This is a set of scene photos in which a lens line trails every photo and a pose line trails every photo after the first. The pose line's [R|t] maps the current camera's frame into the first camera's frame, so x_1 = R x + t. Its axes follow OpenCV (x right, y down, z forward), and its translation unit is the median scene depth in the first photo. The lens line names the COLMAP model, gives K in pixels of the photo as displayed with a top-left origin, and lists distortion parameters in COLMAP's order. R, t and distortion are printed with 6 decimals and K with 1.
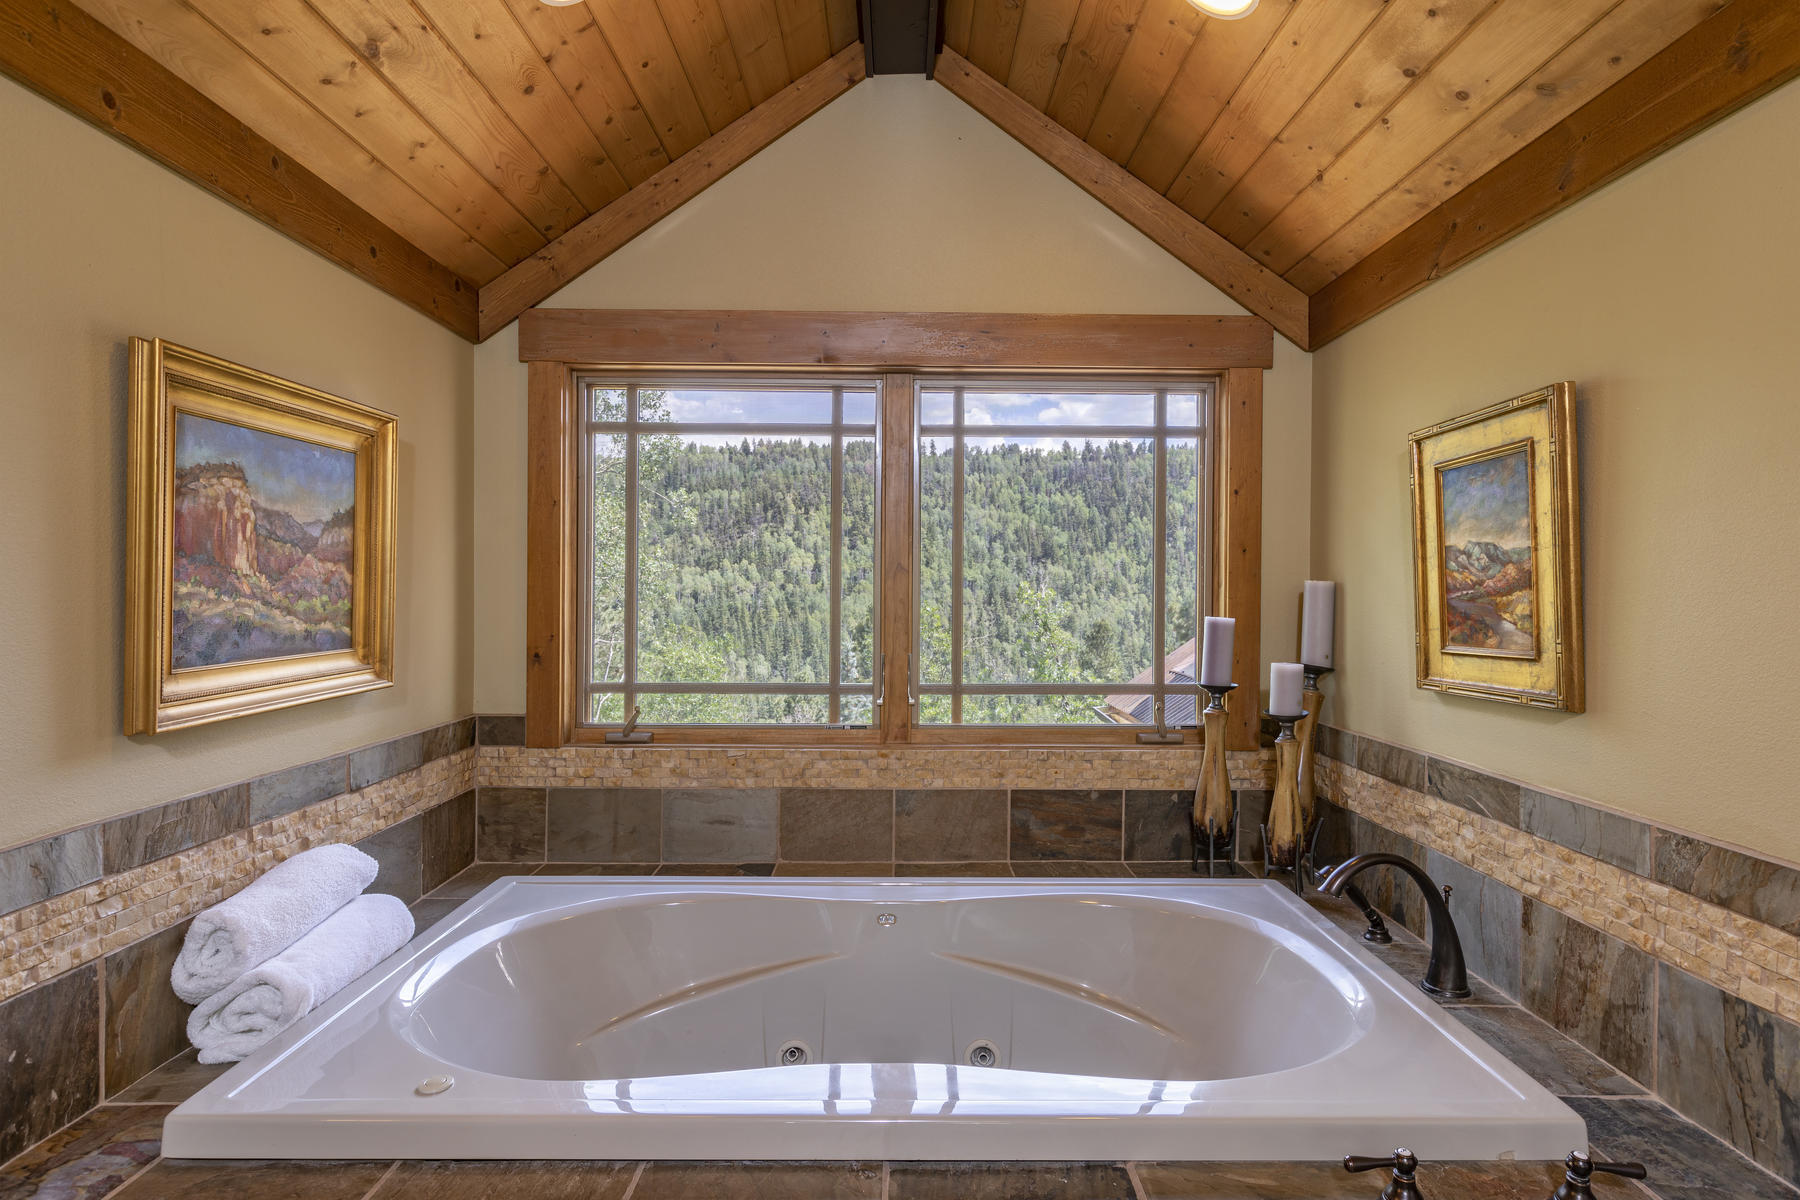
lens RADIAL K [[983.2, 0, 900.8], [0, 983.2, 603.1], [0, 0, 1]] dist [-0.001359, 0.000166]
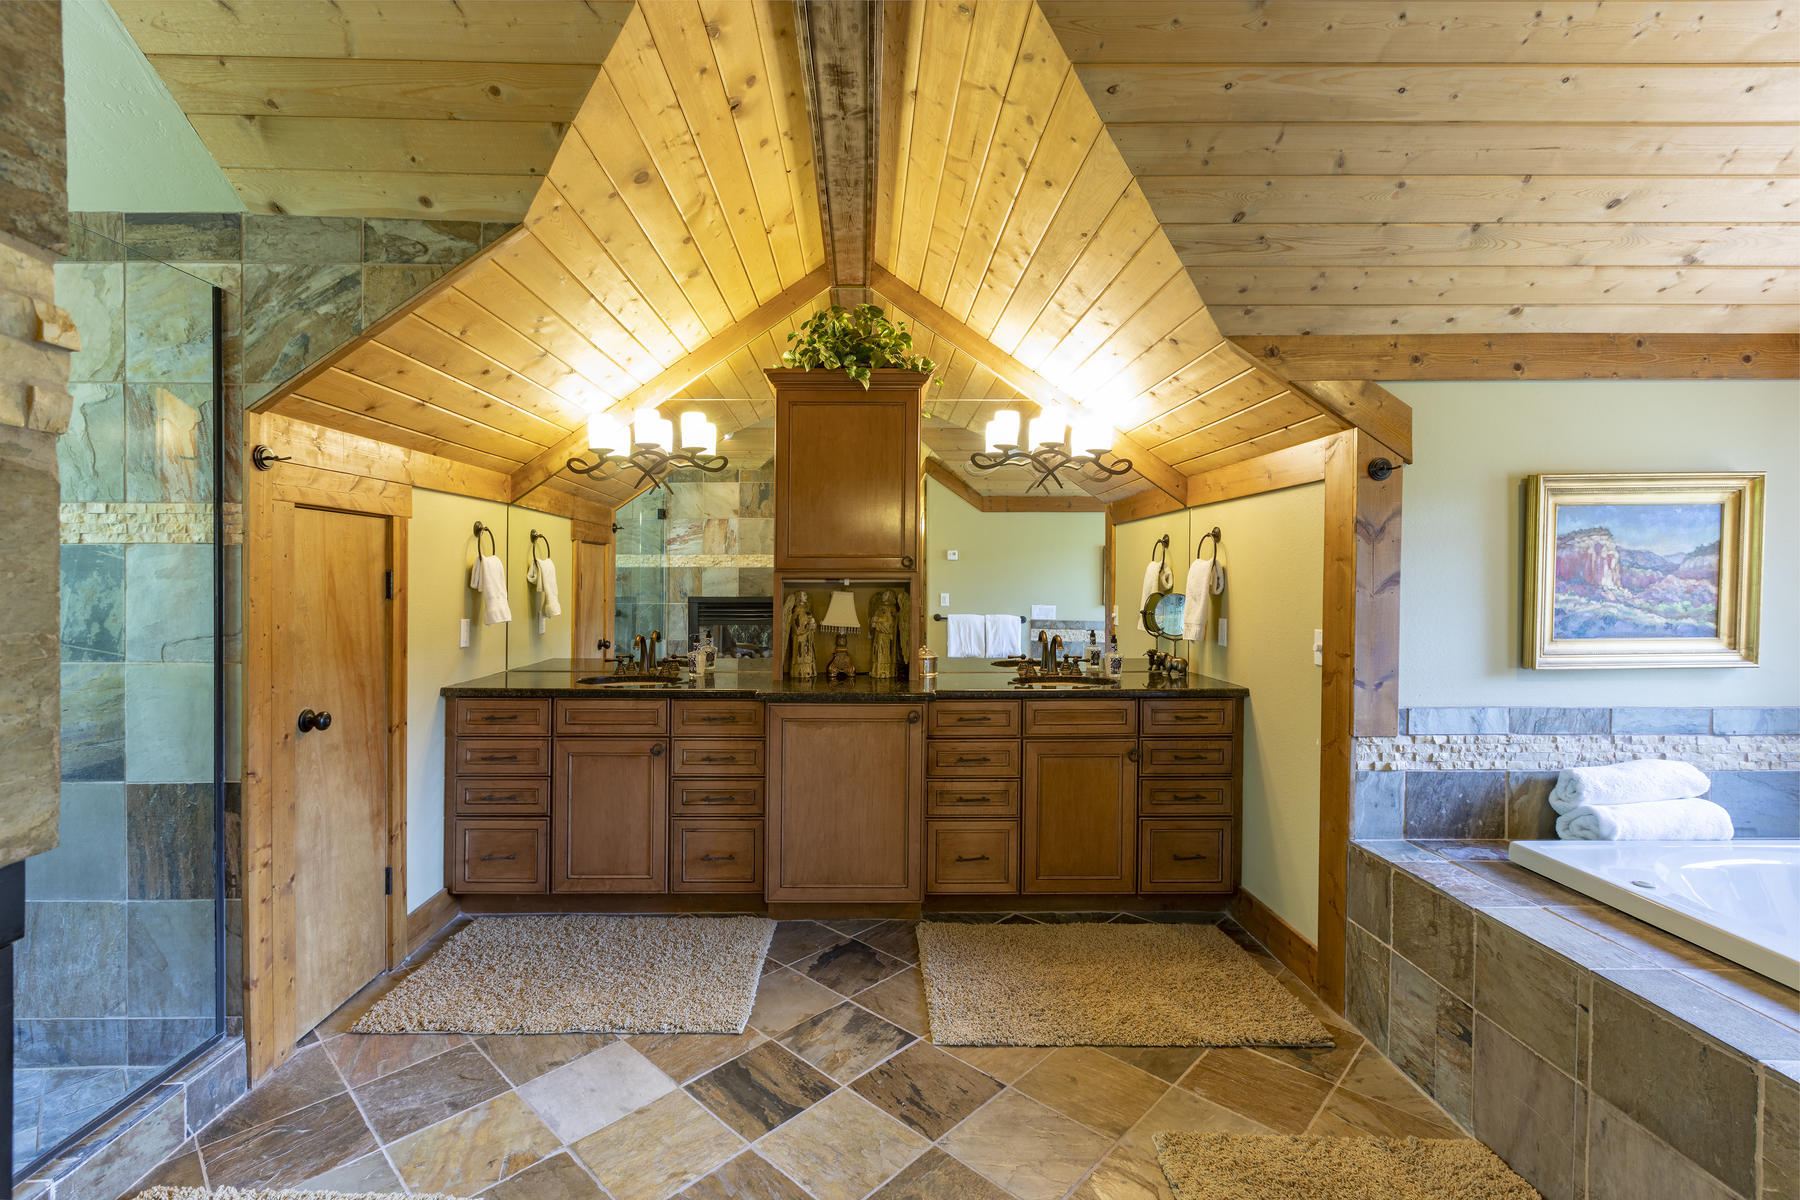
lens RADIAL K [[822.2, 0, 894.4], [0, 822.2, 594.4], [0, 0, 1]] dist [-0.000843, 0.000002]
pose [[0.028585, 0.021341, -0.999364, 0.748462], [-0.013267, 0.999692, 0.020968, -0.032777], [0.999503, 0.012659, 0.028859, -0.311108]]
